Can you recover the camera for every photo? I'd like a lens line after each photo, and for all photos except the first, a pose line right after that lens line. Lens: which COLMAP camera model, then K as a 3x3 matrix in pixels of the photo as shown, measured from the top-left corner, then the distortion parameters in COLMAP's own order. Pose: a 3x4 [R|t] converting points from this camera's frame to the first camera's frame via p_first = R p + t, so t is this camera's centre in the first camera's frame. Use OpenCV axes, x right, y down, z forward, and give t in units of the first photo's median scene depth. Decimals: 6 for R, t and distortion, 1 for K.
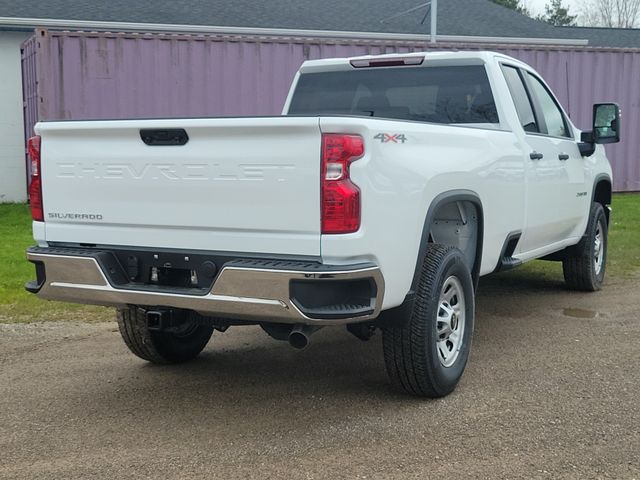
lens RADIAL K [[1177.9, 0, 320.3], [0, 1177.9, 235.3], [0, 0, 1]] dist [0.493525, 0.000000]
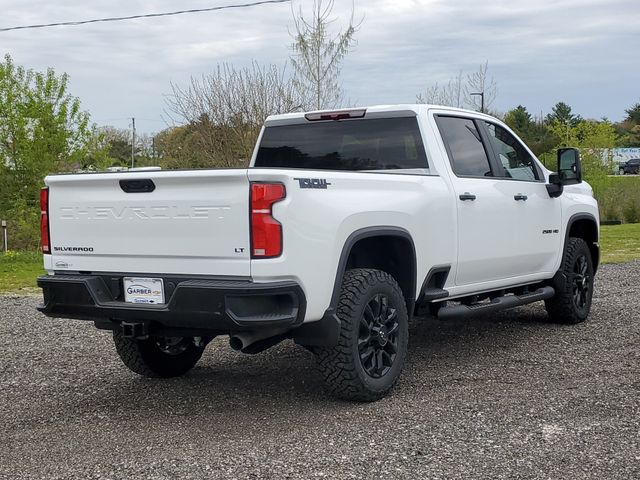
lens RADIAL K [[1236.7, 0, 304.7], [0, 1236.7, 225.6], [0, 0, 1]] dist [0.421496, 0.000000]
pose [[0.996571, -0.011217, -0.081980, 0.156358], [0.007537, 0.998956, -0.045065, 0.021812], [0.082400, 0.044293, 0.995615, -0.317472]]
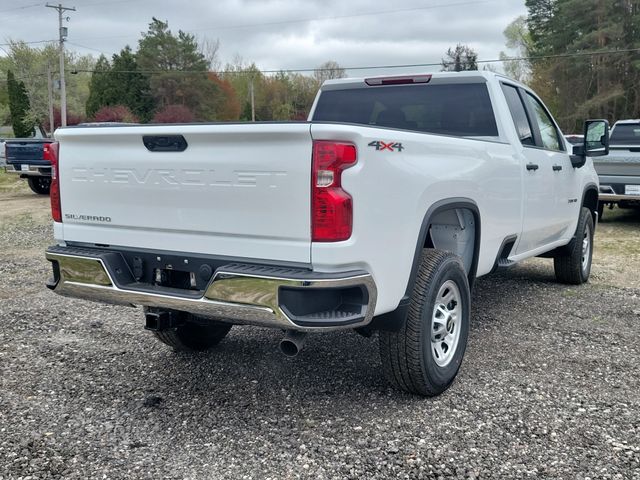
lens RADIAL K [[776.5, 0, 333.6], [0, 776.5, 231.4], [0, 0, 1]] dist [0.208839, 0.000000]
pose [[0.997466, 0.016538, -0.069191, 0.059128], [-0.015418, 0.999742, 0.016697, -0.019056], [0.069449, -0.015588, 0.997464, 0.318152]]
